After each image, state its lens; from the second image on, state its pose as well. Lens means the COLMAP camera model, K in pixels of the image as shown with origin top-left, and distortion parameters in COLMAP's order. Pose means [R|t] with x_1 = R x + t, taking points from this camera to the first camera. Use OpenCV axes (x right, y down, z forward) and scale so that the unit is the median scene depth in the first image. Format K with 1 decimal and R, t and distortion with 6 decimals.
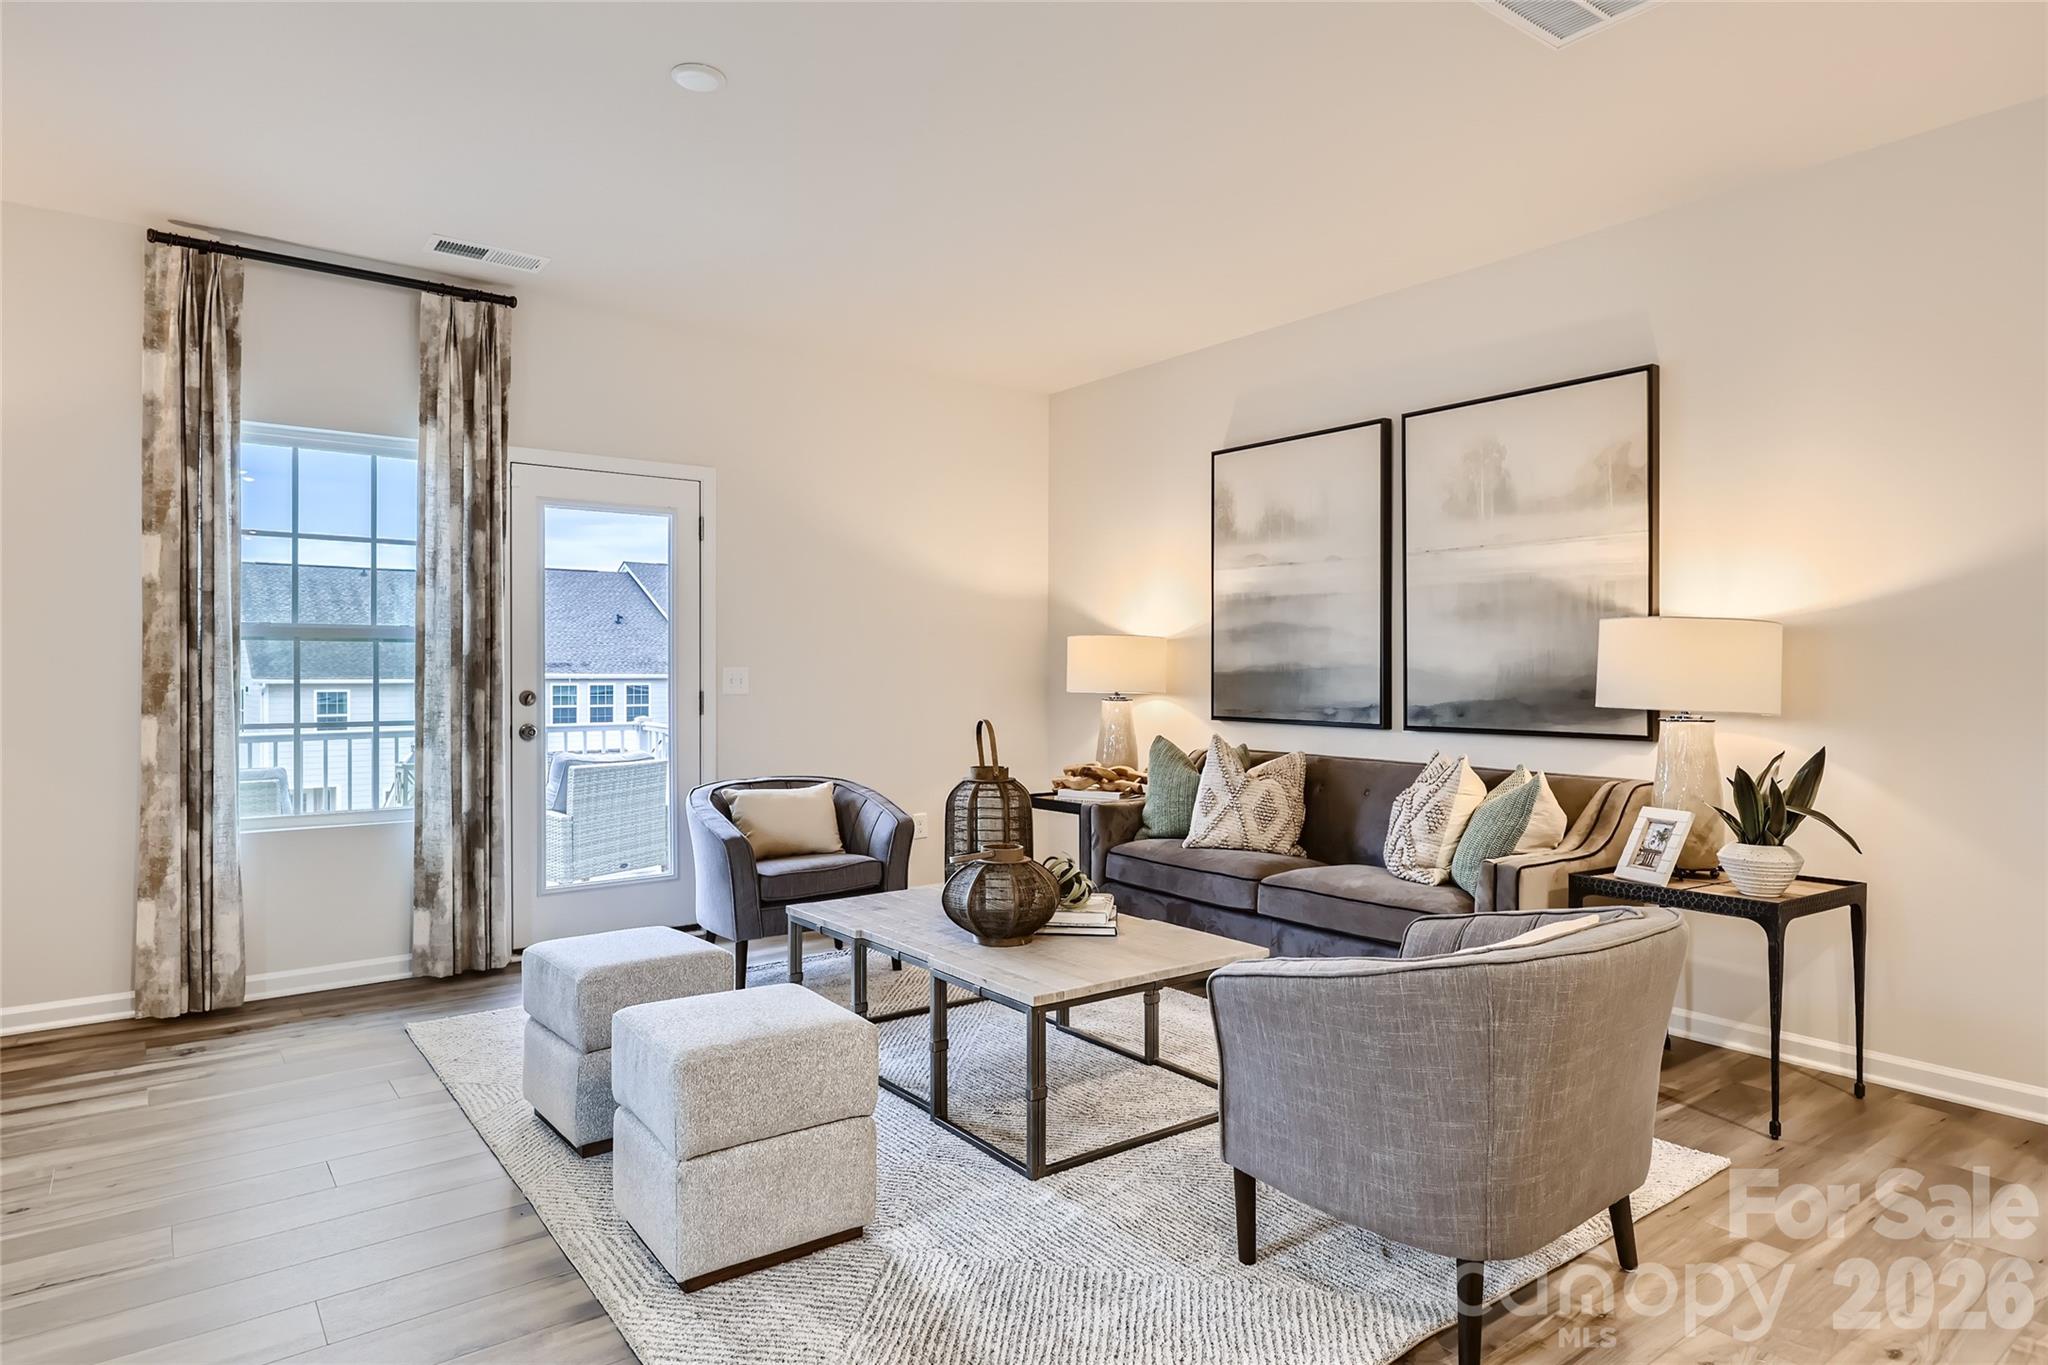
lens RADIAL K [[1165.5, 0, 985.8], [0, 1165.5, 668.0], [0, 0, 1]] dist [0.005545, 0.001067]
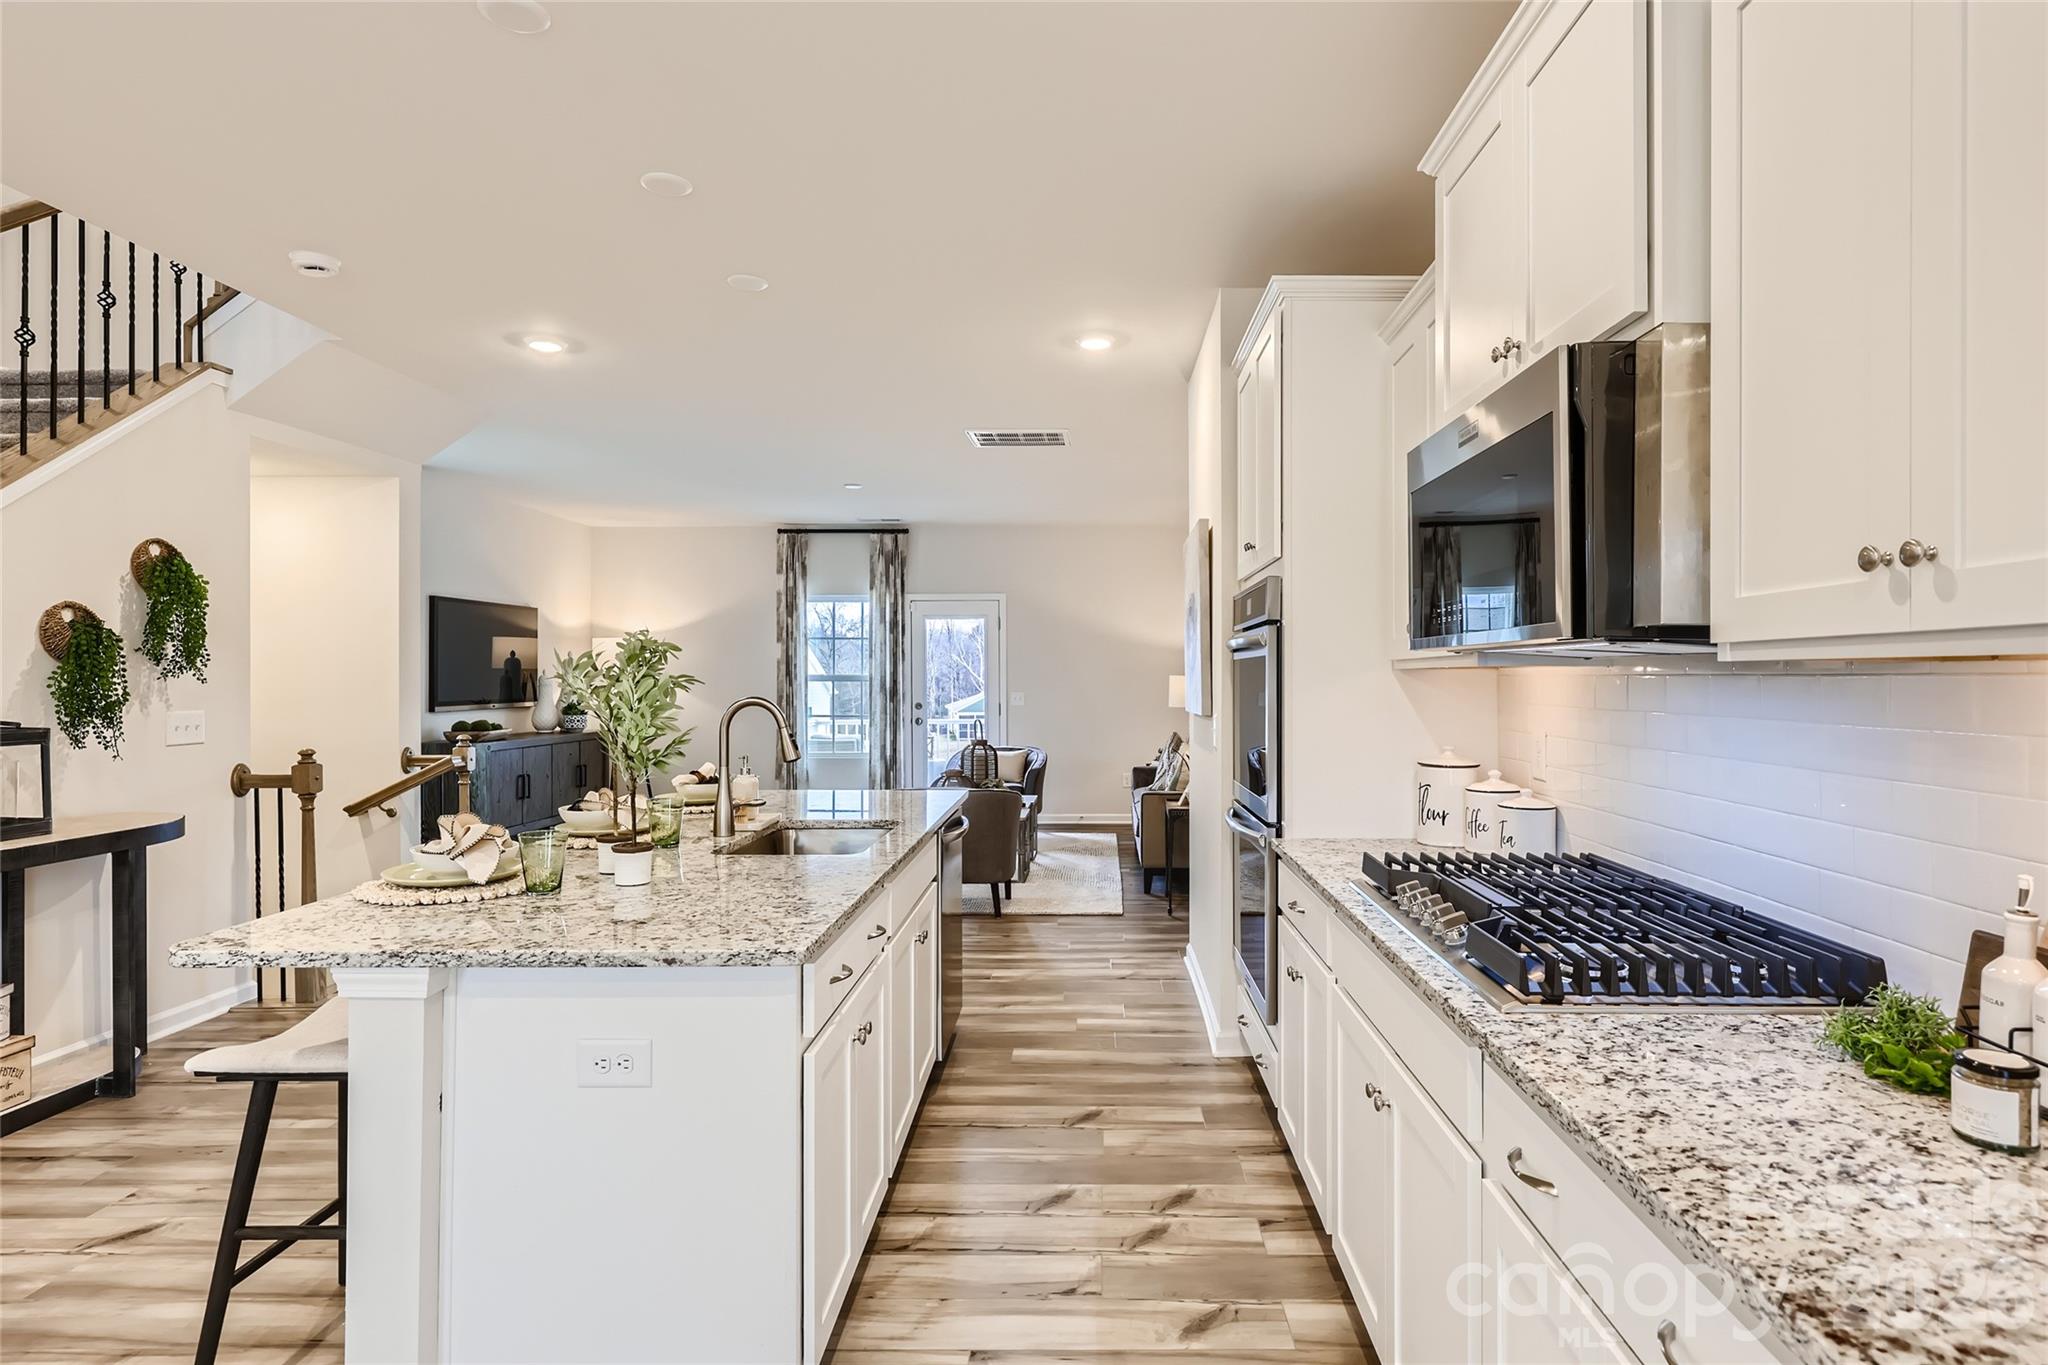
lens RADIAL K [[1052.2, 0, 1021.6], [0, 1052.2, 678.1], [0, 0, 1]] dist [0.007171, 0.001832]
pose [[0.800263, -0.002118, -0.599645, 1.027171], [0.005748, 0.999975, 0.004138, -0.036626], [0.599622, -0.006758, 0.800255, -0.517720]]
